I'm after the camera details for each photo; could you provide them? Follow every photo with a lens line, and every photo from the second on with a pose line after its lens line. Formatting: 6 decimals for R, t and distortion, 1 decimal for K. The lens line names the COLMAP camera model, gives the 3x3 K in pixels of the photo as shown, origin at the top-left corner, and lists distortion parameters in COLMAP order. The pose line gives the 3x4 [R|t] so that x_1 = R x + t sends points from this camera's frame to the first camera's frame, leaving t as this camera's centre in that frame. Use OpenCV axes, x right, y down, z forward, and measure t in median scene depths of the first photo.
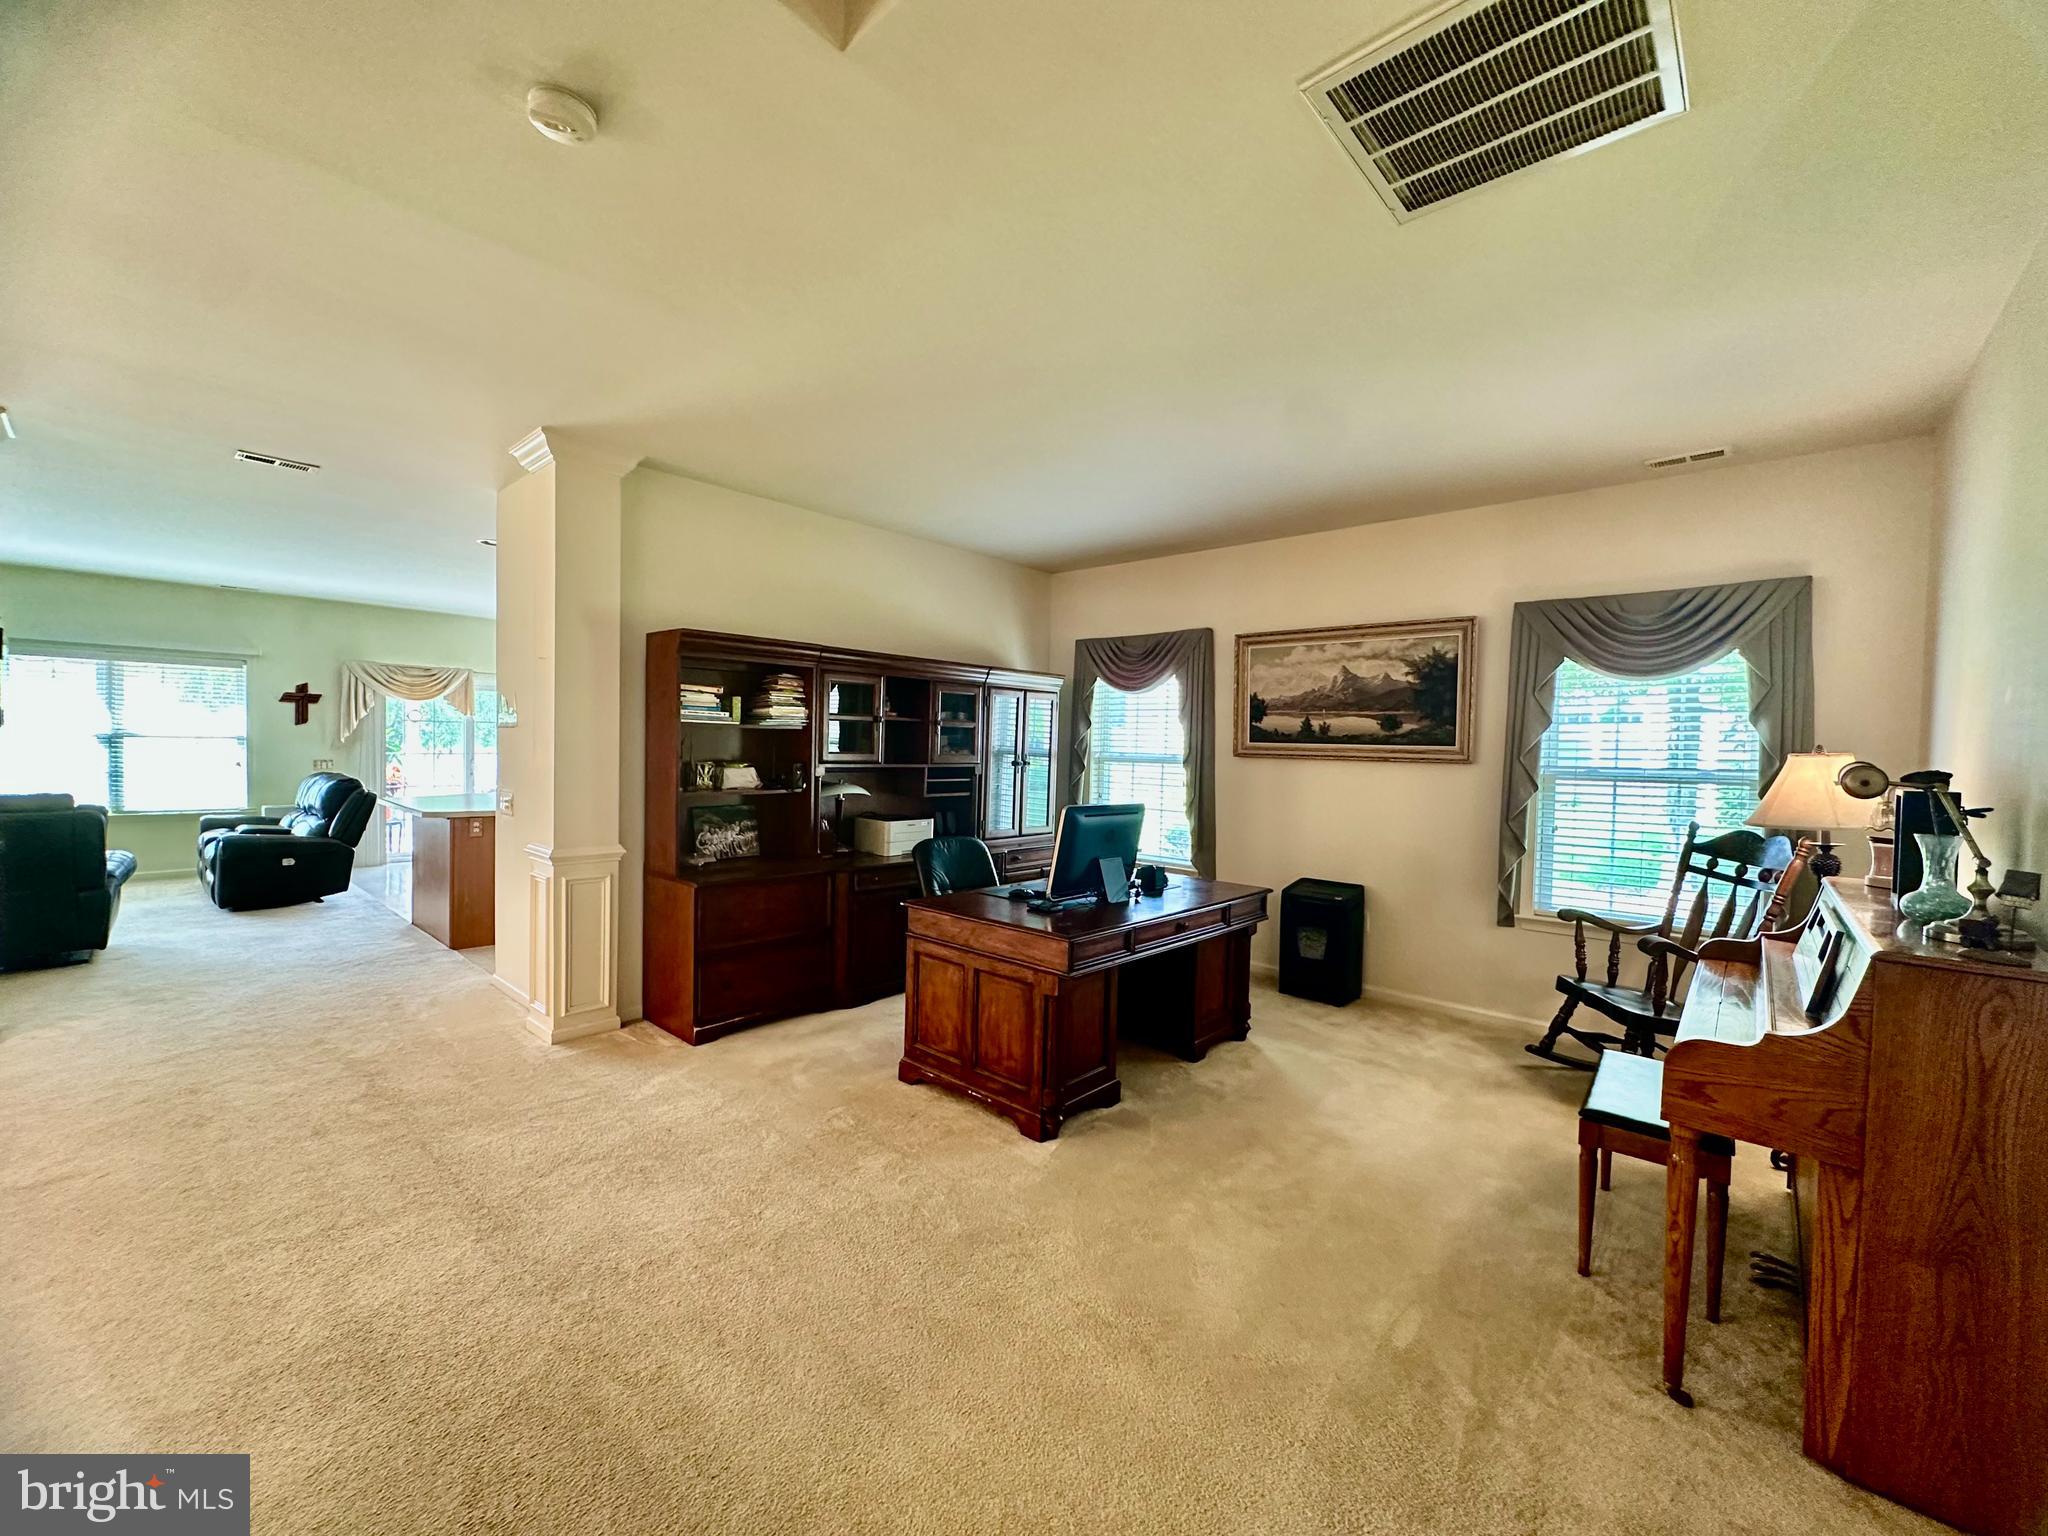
lens RADIAL K [[820.7, 0, 1024.0], [0, 820.7, 768.0], [0, 0, 1]] dist [-0.001412, -0.000162]
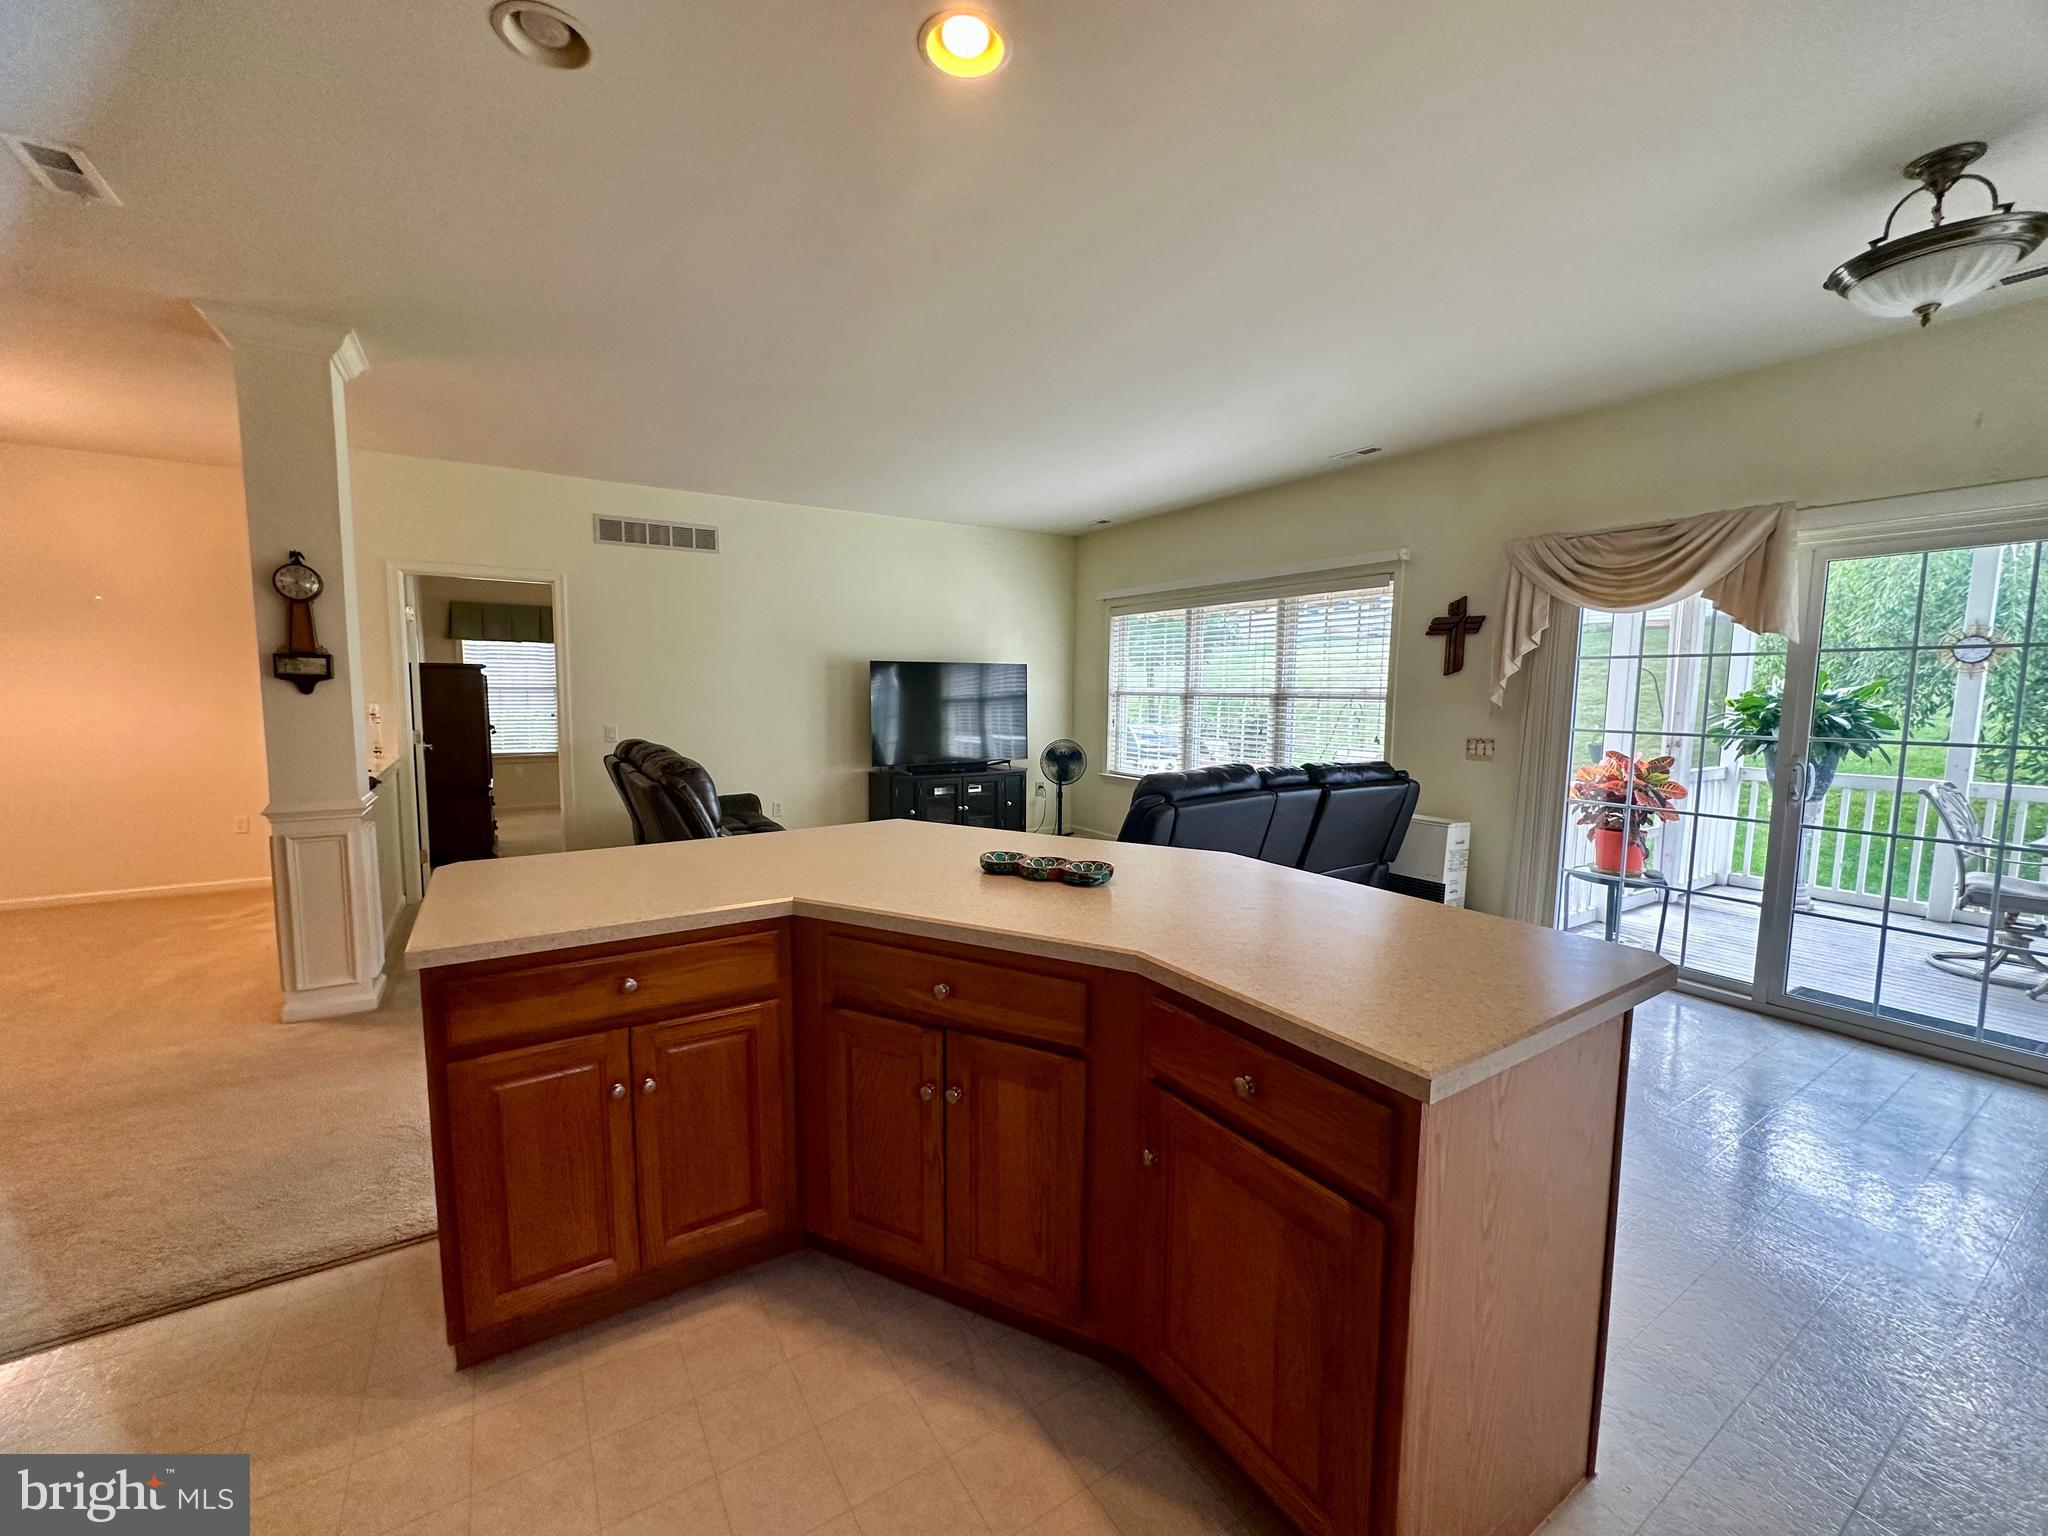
lens RADIAL K [[820.7, 0, 1024.0], [0, 820.7, 768.0], [0, 0, 1]] dist [-0.001412, -0.000162]
pose [[-0.256018, 0.069641, -0.964160, -0.506869], [-0.042501, 0.995626, 0.083199, -0.044424], [0.965737, 0.062278, -0.251939, 1.632403]]
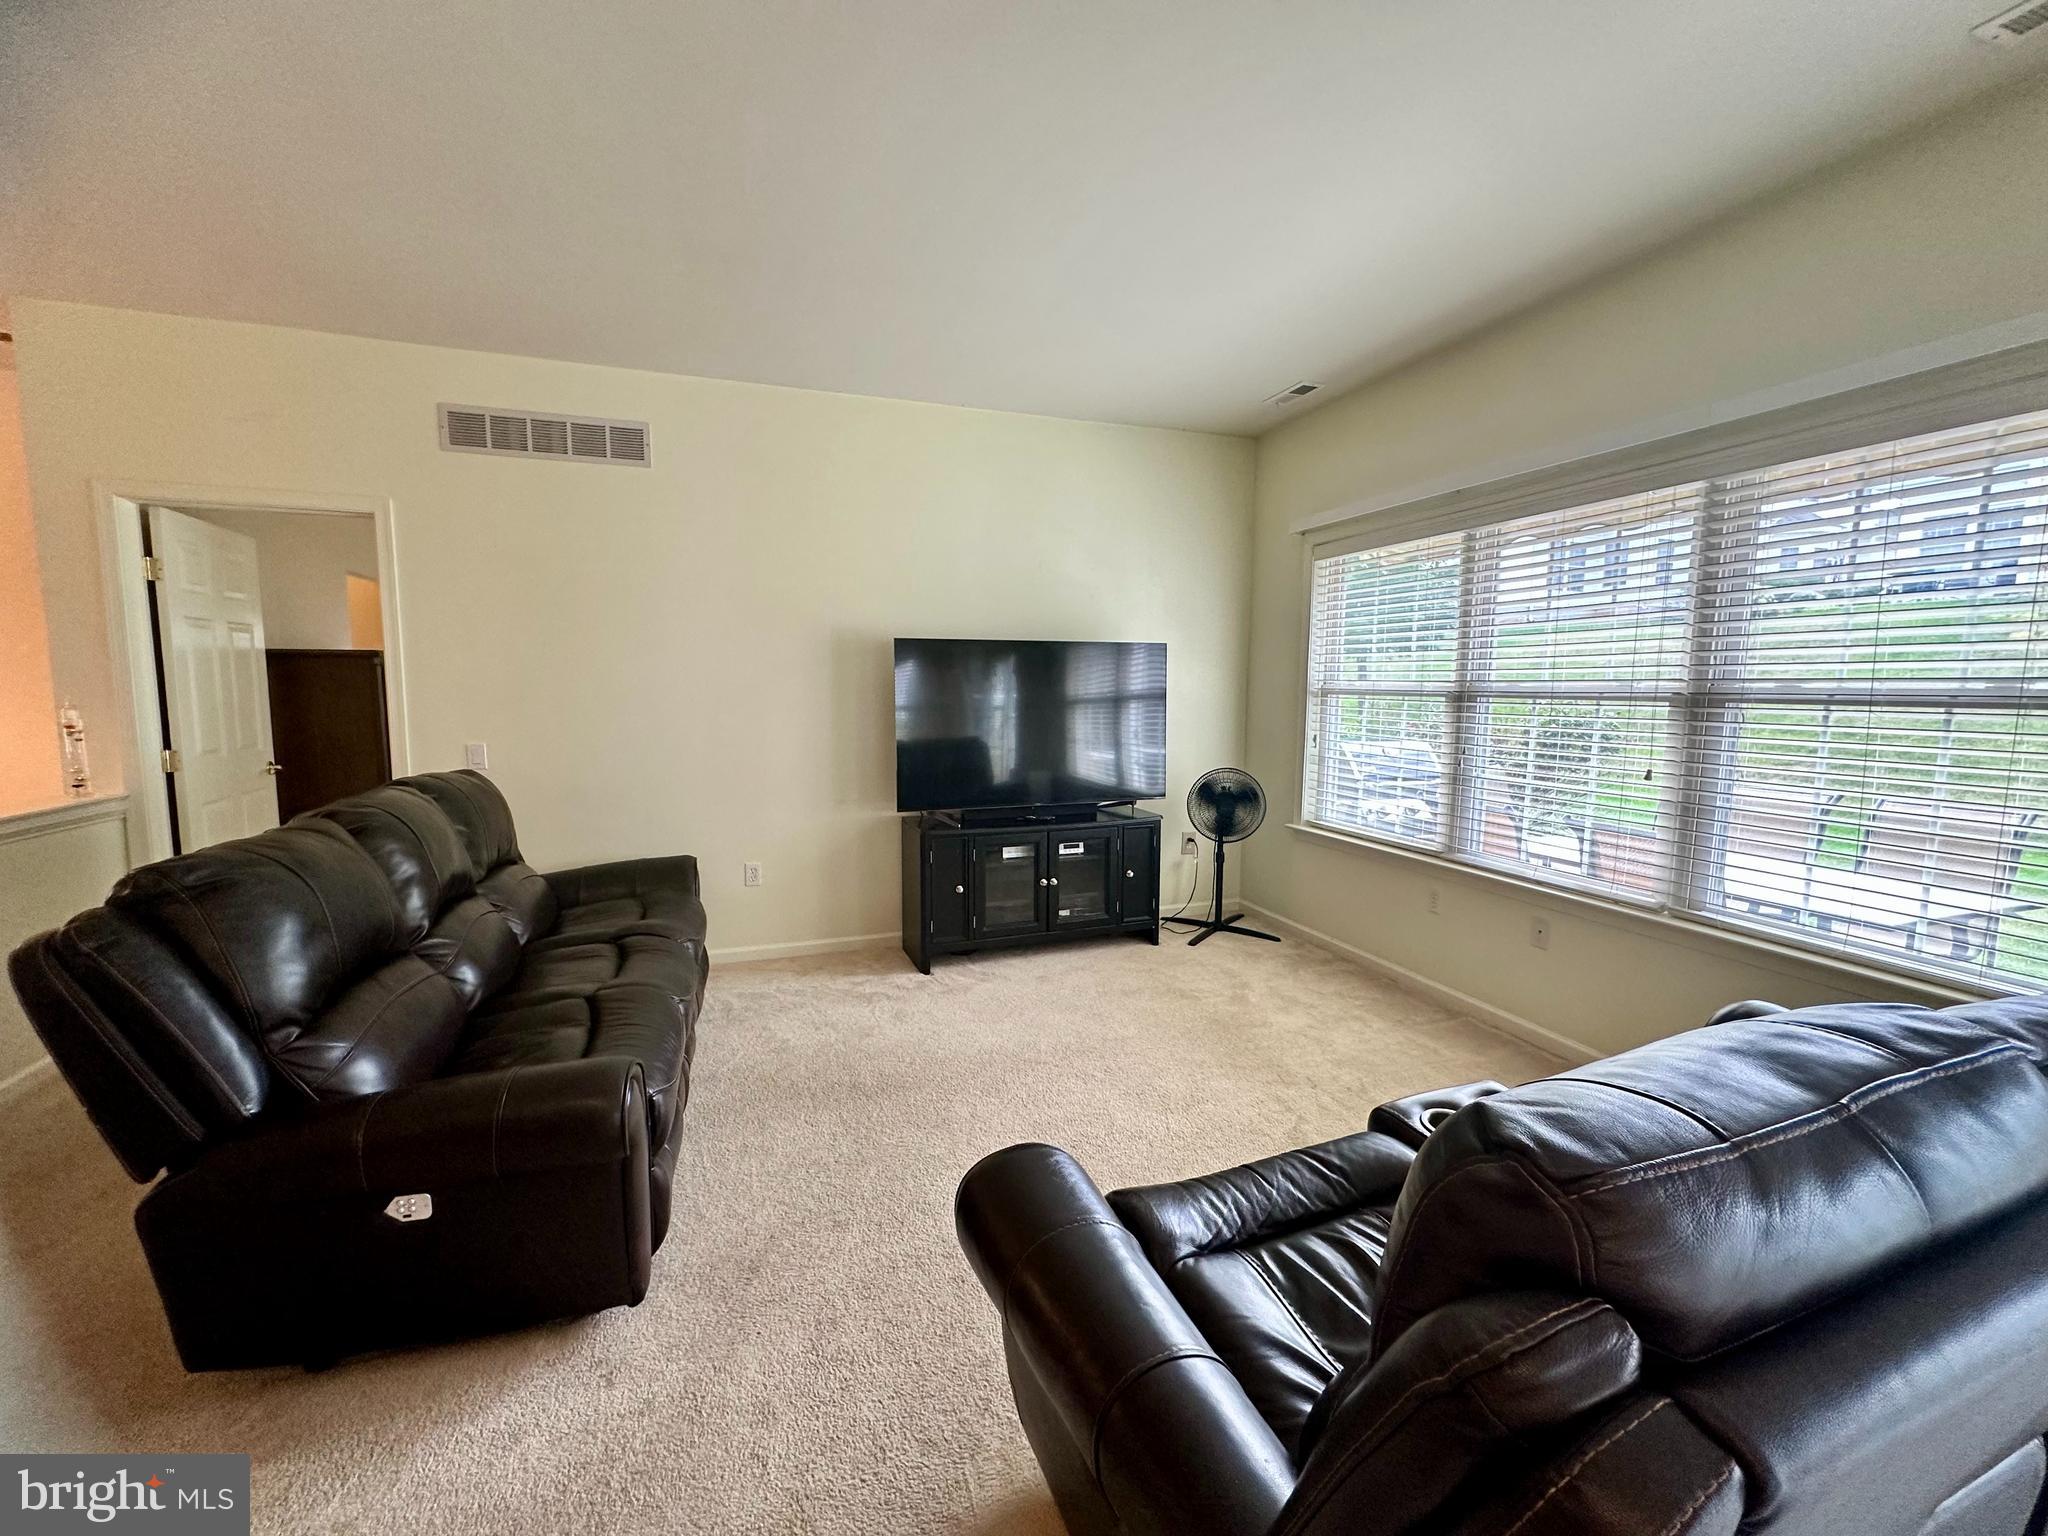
lens RADIAL K [[820.7, 0, 1024.0], [0, 820.7, 768.0], [0, 0, 1]] dist [-0.001412, -0.000162]
pose [[-0.472253, 0.066402, -0.878958, -1.122525], [-0.042343, 0.994298, 0.097866, -0.054304], [0.880445, 0.083436, -0.466749, 1.538882]]
